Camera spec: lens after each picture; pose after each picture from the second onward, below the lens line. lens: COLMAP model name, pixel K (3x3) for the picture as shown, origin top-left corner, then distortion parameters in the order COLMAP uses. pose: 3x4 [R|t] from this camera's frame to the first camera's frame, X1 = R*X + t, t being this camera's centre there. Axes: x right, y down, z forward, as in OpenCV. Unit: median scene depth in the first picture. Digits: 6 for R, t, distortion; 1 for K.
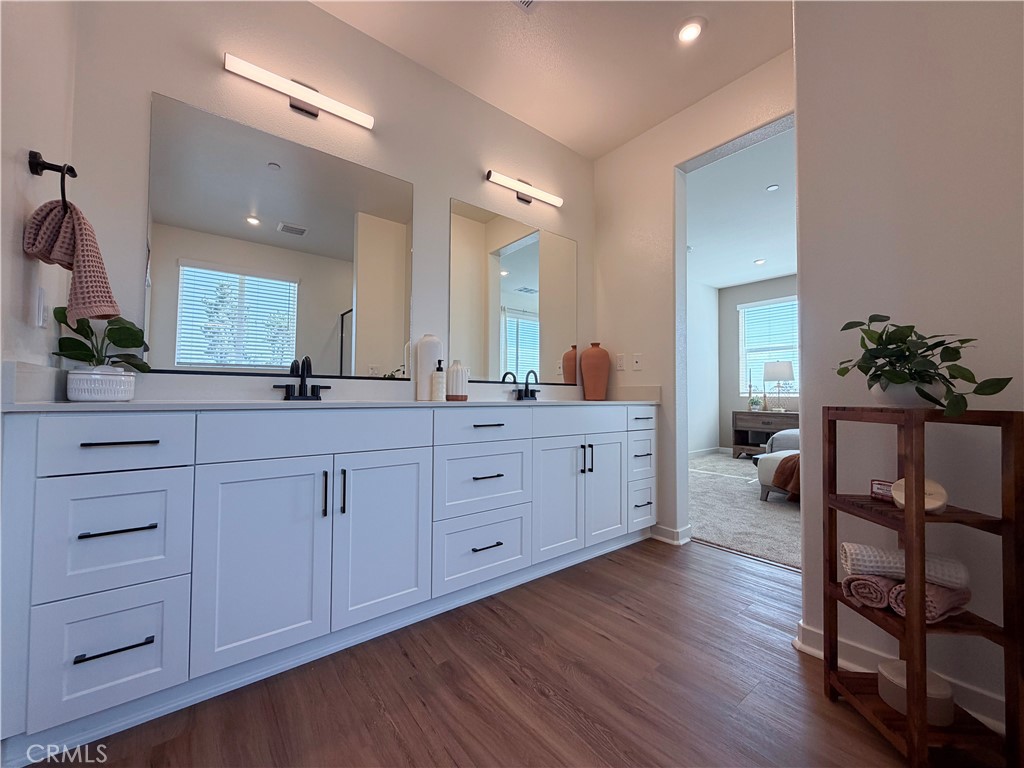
lens RADIAL K [[410.2, 0, 507.3], [0, 410.2, 384.3], [0, 0, 1]] dist [0.002821, -0.000709]
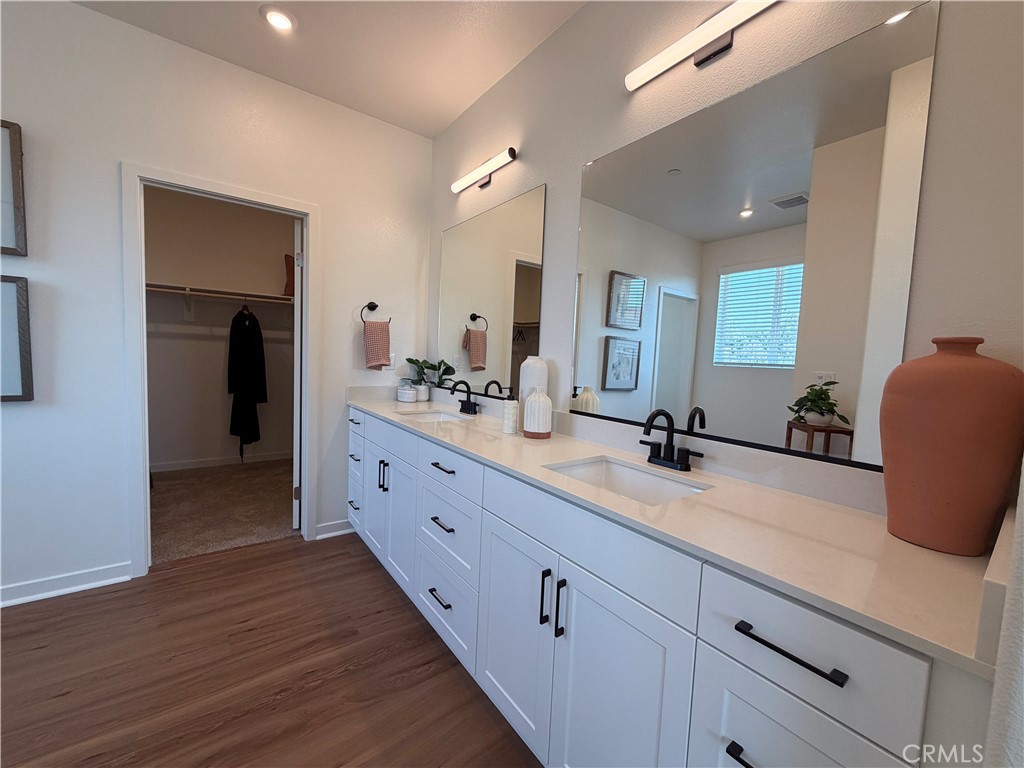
lens RADIAL K [[410.2, 0, 515.7], [0, 410.2, 384.4], [0, 0, 1]] dist [0.002821, -0.000709]
pose [[-0.031661, 0.060225, -0.997683, 0.819652], [-0.012010, 0.998088, 0.060631, -0.136234], [0.999427, 0.013902, -0.030877, 1.172294]]
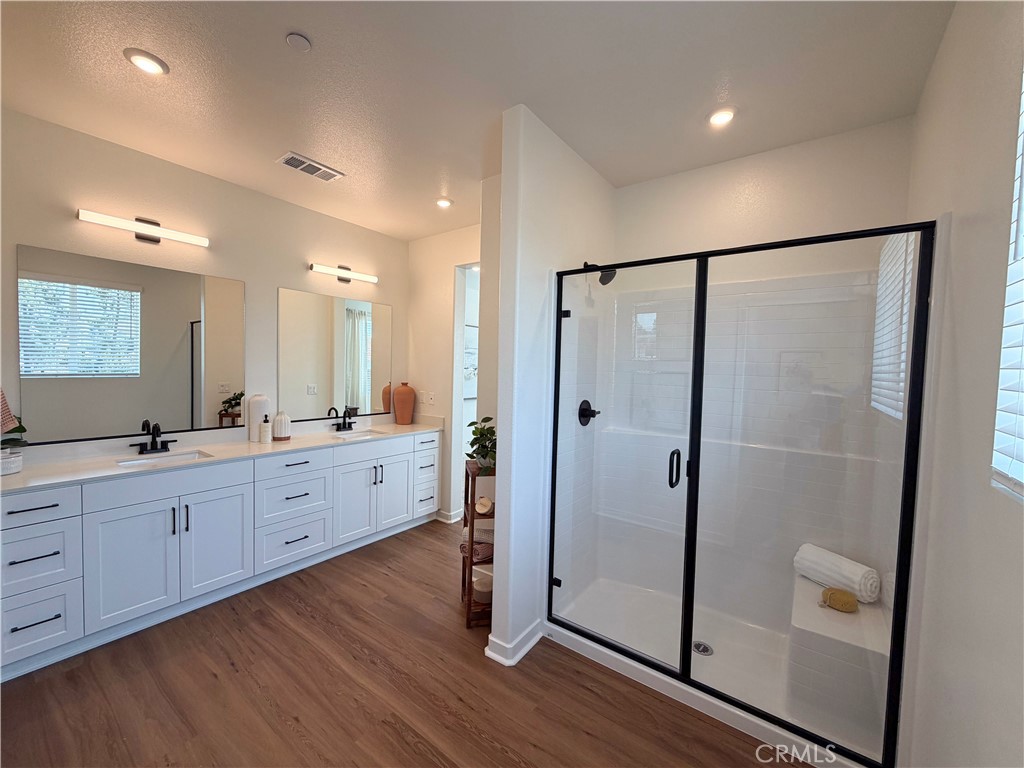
lens RADIAL K [[410.2, 0, 507.8], [0, 410.2, 385.6], [0, 0, 1]] dist [0.002821, -0.000709]
pose [[0.966390, 0.006143, 0.257009, 0.320830], [-0.025272, 0.997143, 0.071190, -0.323255], [-0.255837, -0.075292, 0.963783, -0.673893]]
